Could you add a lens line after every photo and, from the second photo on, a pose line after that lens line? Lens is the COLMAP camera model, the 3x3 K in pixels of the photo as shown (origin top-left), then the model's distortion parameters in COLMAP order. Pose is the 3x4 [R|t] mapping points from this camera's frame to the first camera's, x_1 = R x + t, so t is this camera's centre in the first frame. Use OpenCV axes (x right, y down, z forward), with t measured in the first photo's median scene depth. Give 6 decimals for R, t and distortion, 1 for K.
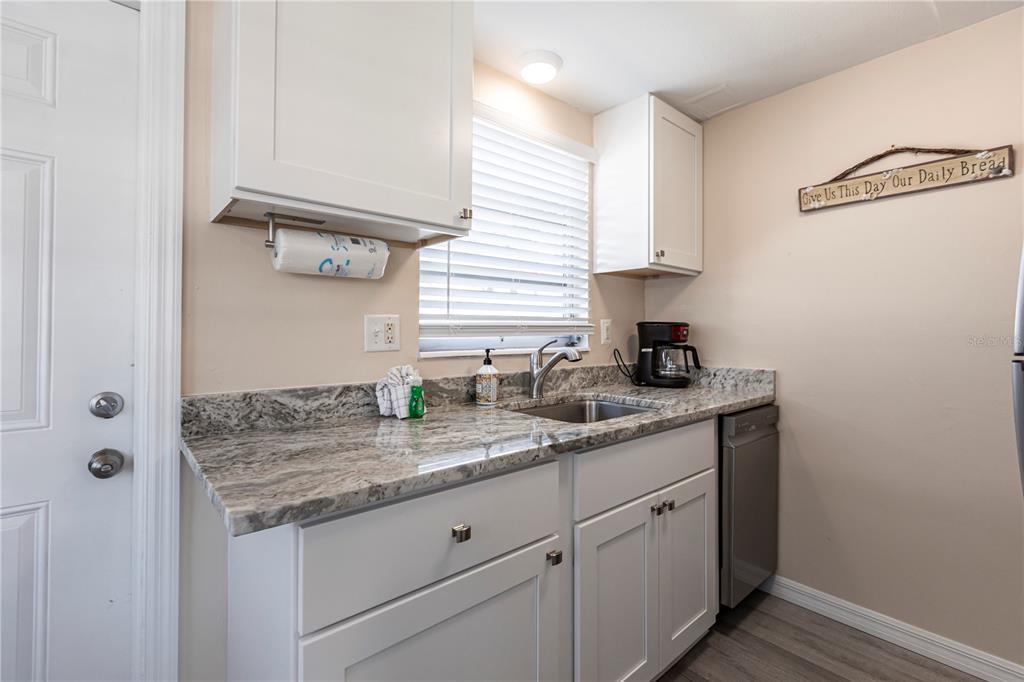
lens RADIAL K [[458.8, 0, 510.4], [0, 458.8, 333.0], [0, 0, 1]] dist [-0.000119, -0.000373]
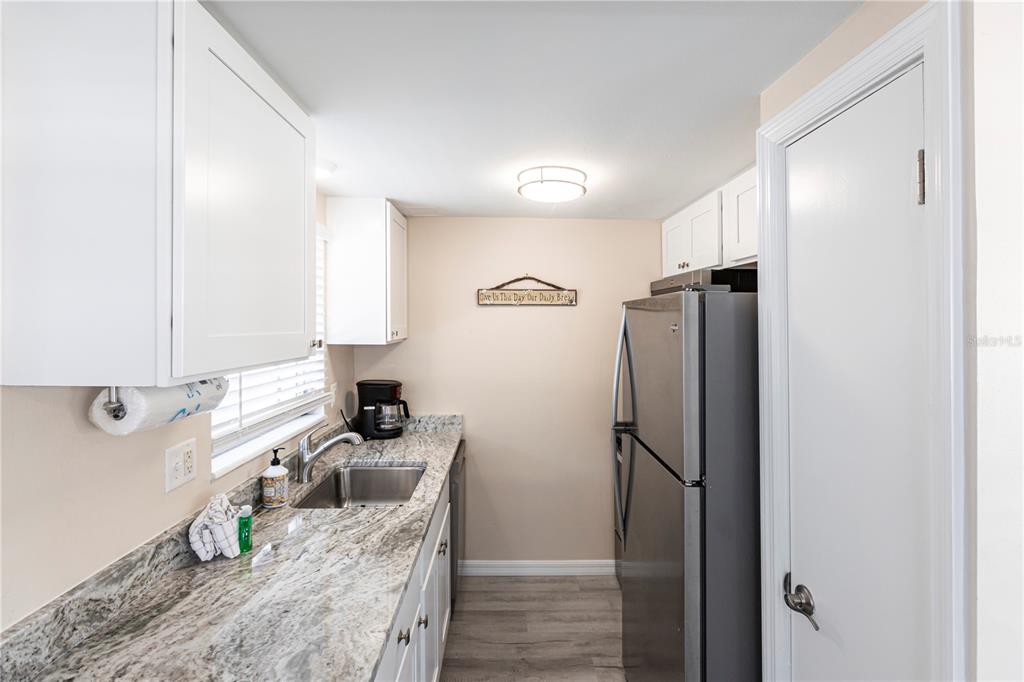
lens RADIAL K [[465.4, 0, 511.9], [0, 465.4, 319.7], [0, 0, 1]] dist [0.001561, -0.001025]
pose [[0.642636, 0.003032, 0.766166, -0.502515], [-0.001265, 0.999995, -0.002897, -0.246722], [-0.766171, 0.000893, 0.642637, -0.038174]]
